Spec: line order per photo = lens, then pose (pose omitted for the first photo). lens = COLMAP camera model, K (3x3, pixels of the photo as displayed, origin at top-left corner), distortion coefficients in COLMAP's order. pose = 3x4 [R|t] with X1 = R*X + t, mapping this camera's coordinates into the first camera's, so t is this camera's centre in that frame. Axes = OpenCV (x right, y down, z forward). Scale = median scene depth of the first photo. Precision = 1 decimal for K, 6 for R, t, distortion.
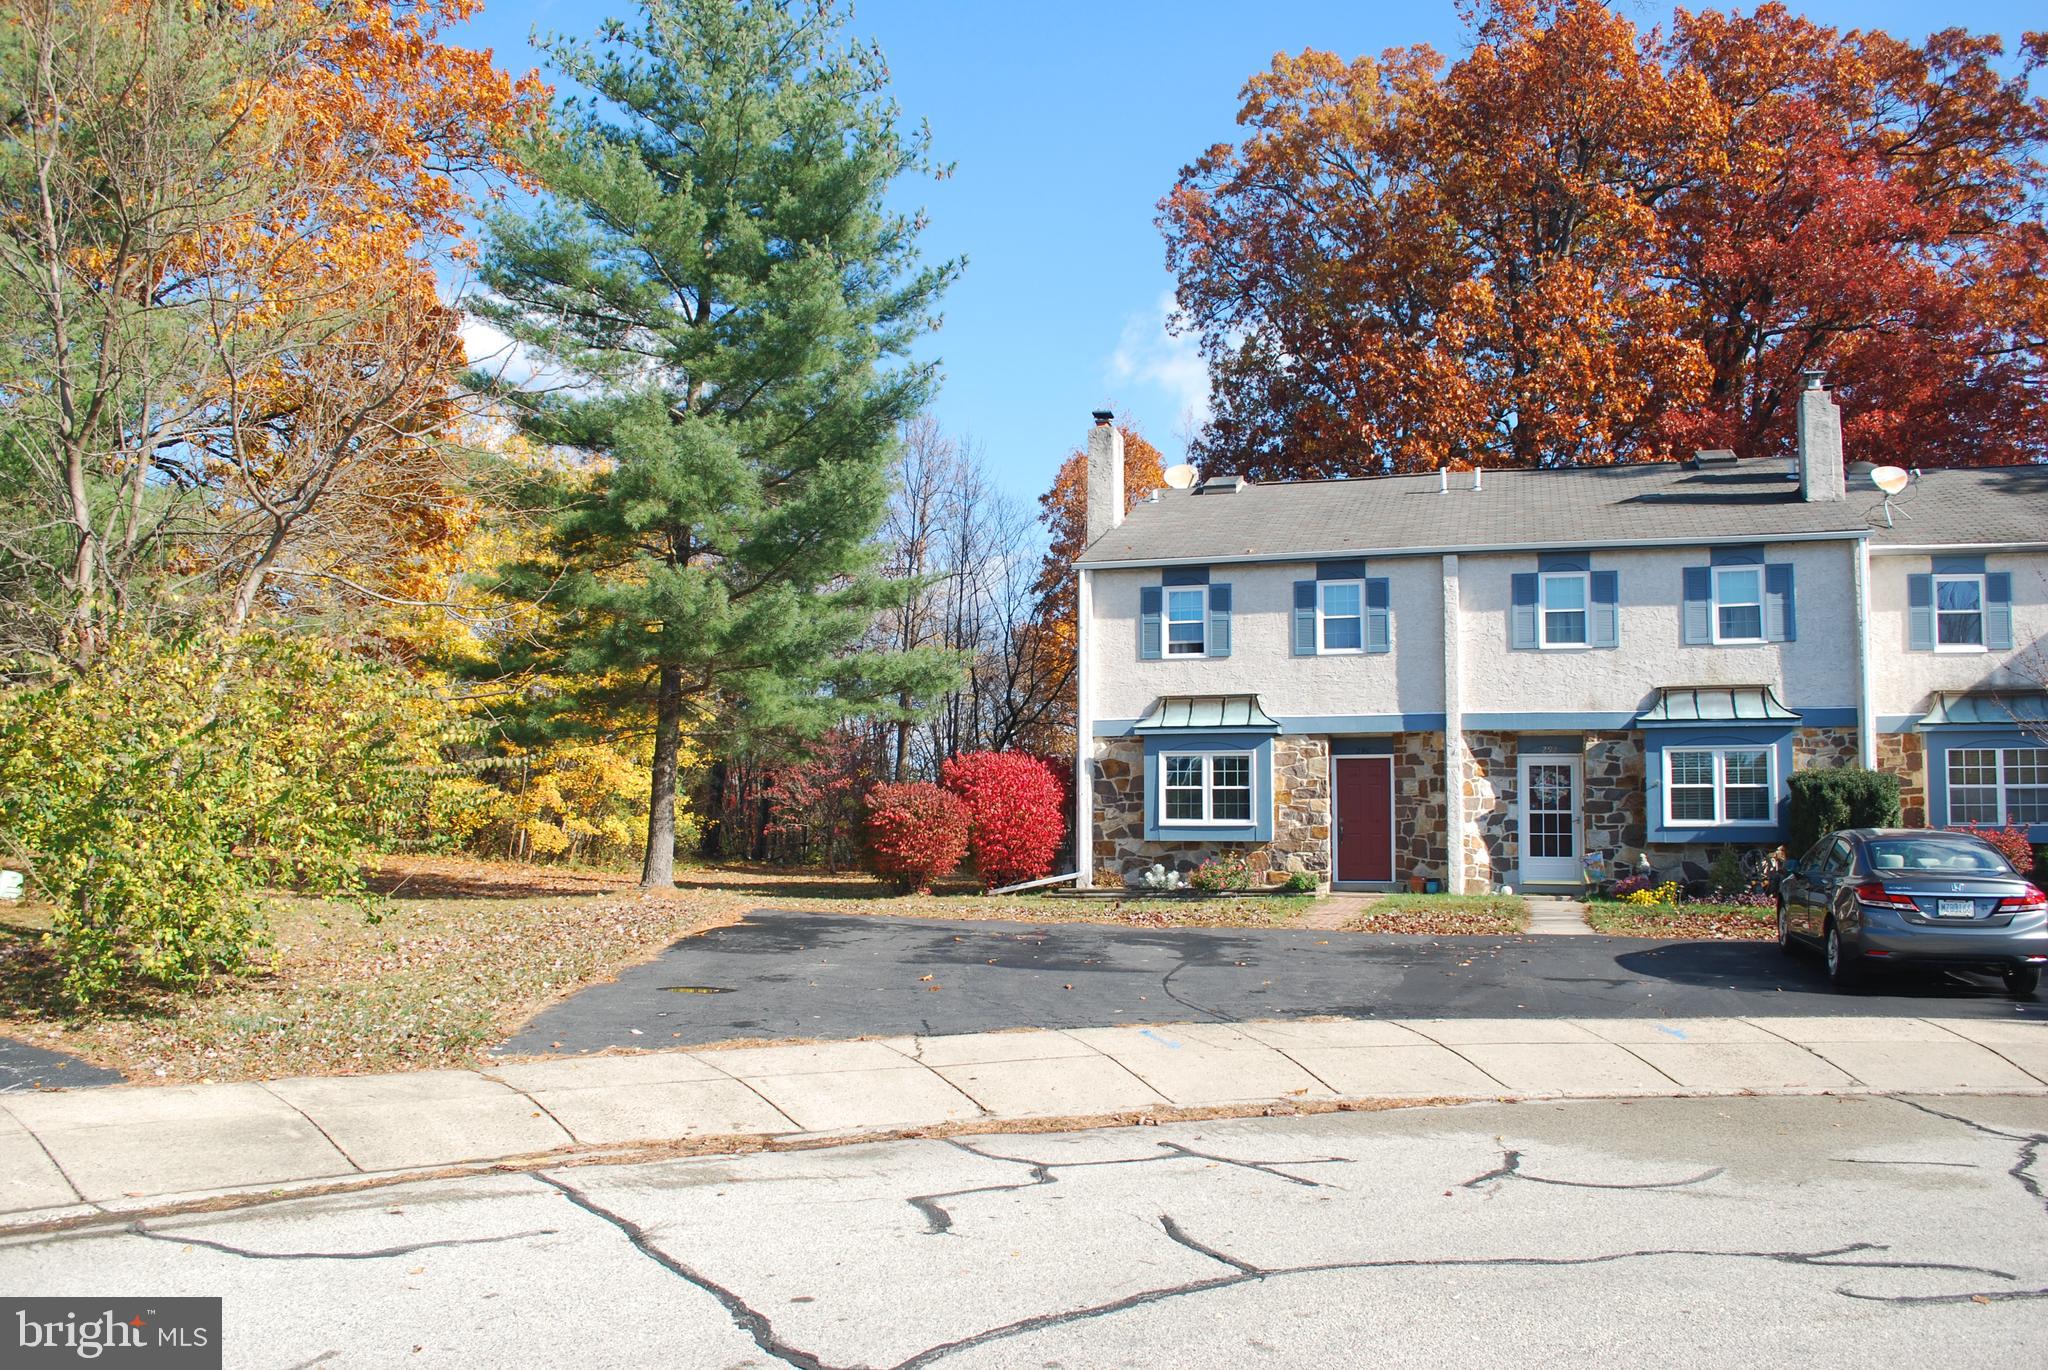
lens RADIAL K [[1626.0, 0, 1035.4], [0, 1626.0, 692.5], [0, 0, 1]] dist [-0.080342, 0.011331]
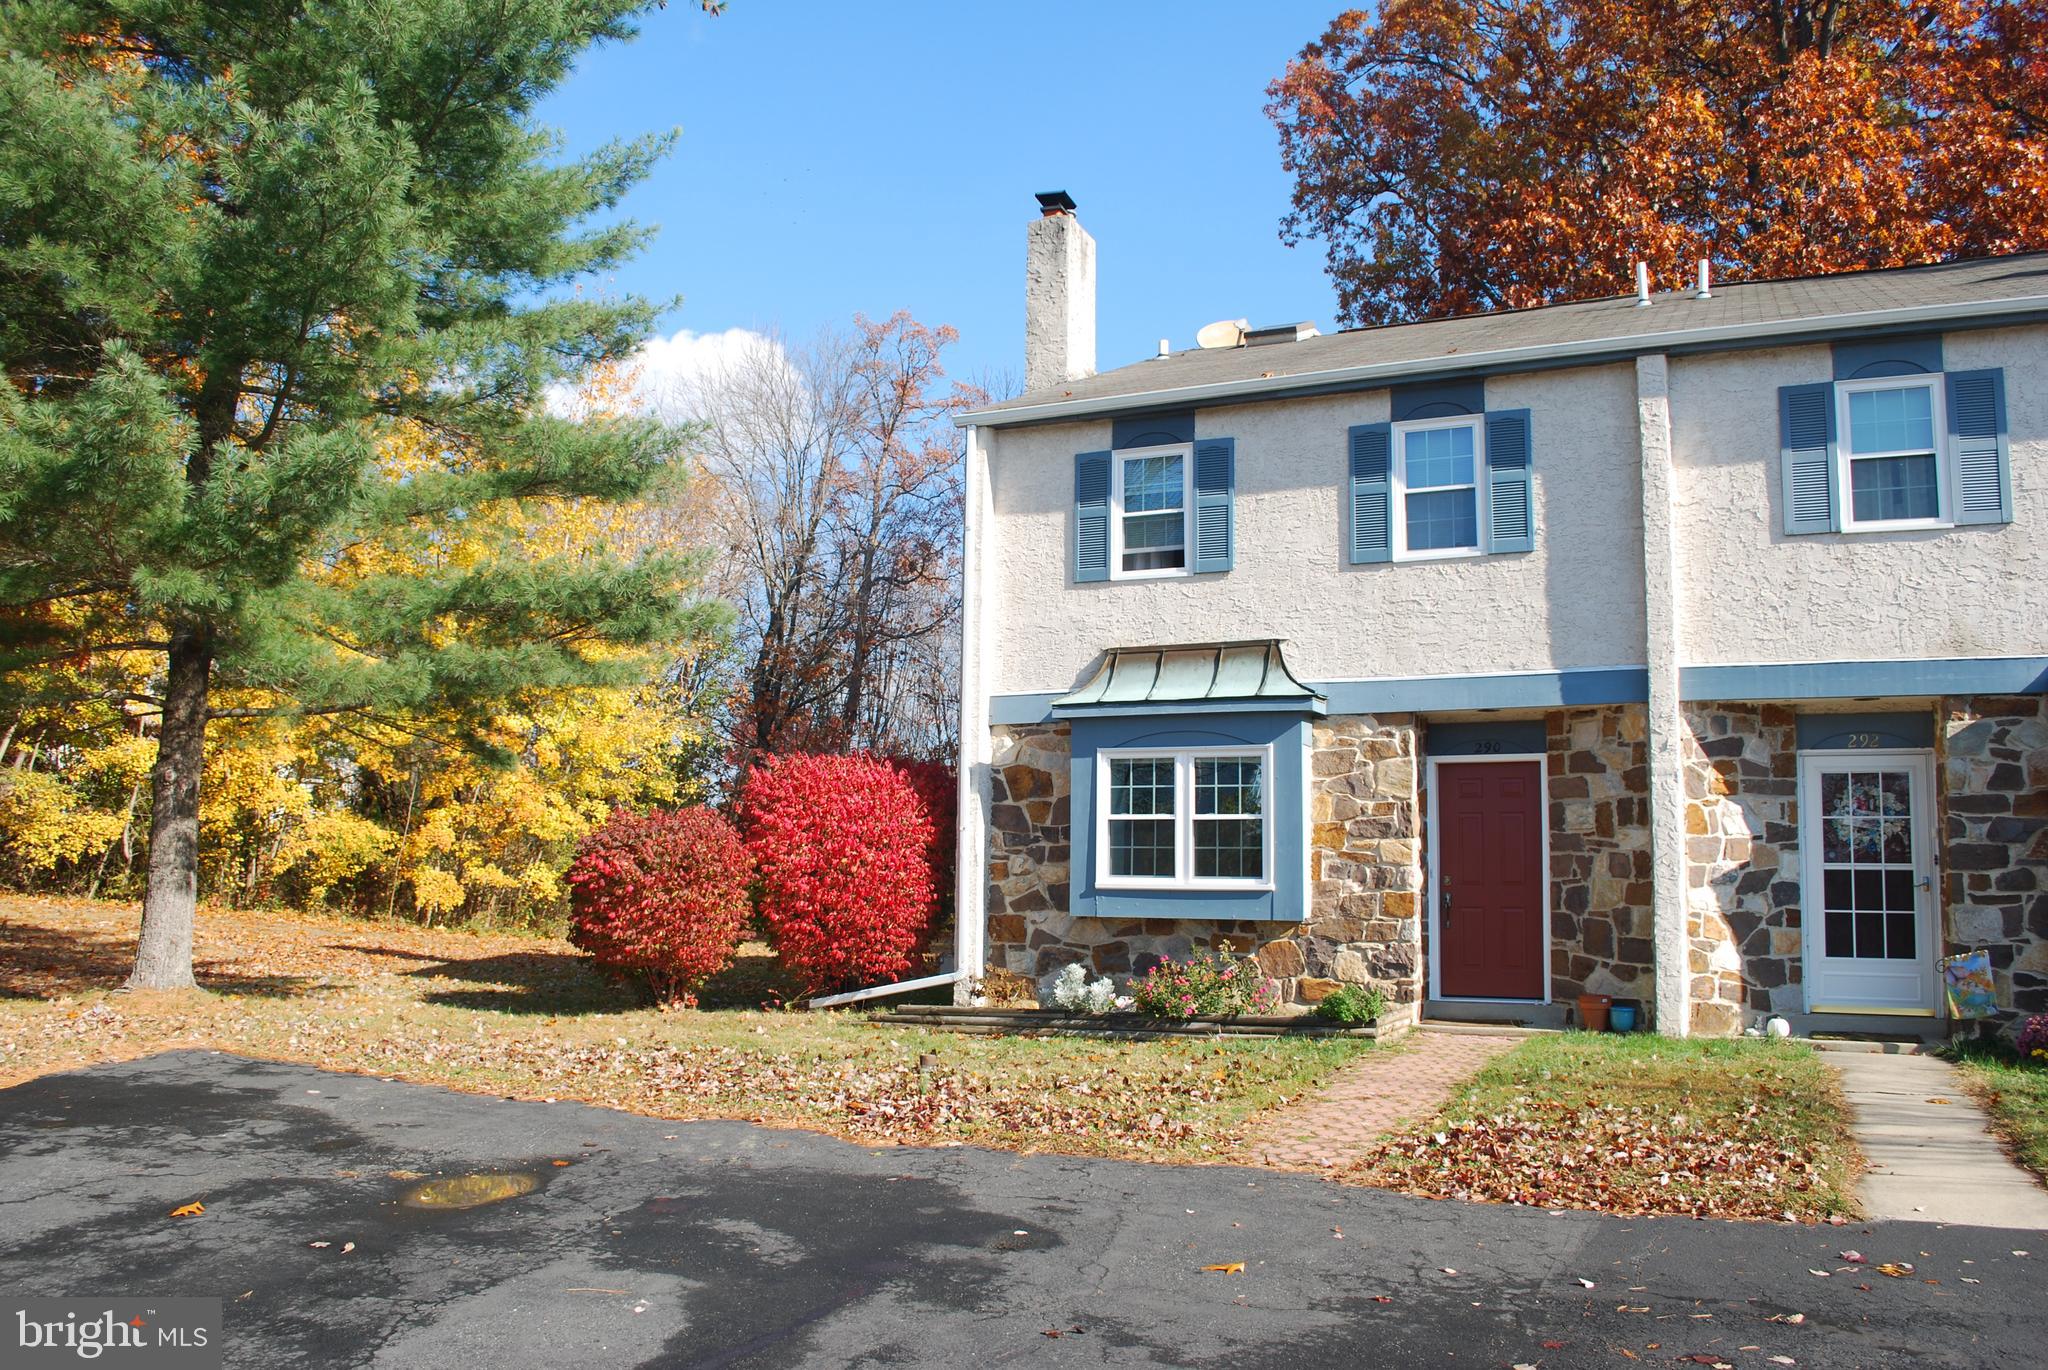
lens RADIAL K [[1626.0, 0, 1035.4], [0, 1626.0, 692.5], [0, 0, 1]] dist [-0.080342, 0.011331]
pose [[0.992201, -0.005078, -0.124542, 0.125093], [0.001122, 0.999493, -0.031821, 0.035253], [0.124640, 0.031433, 0.991704, 0.474039]]
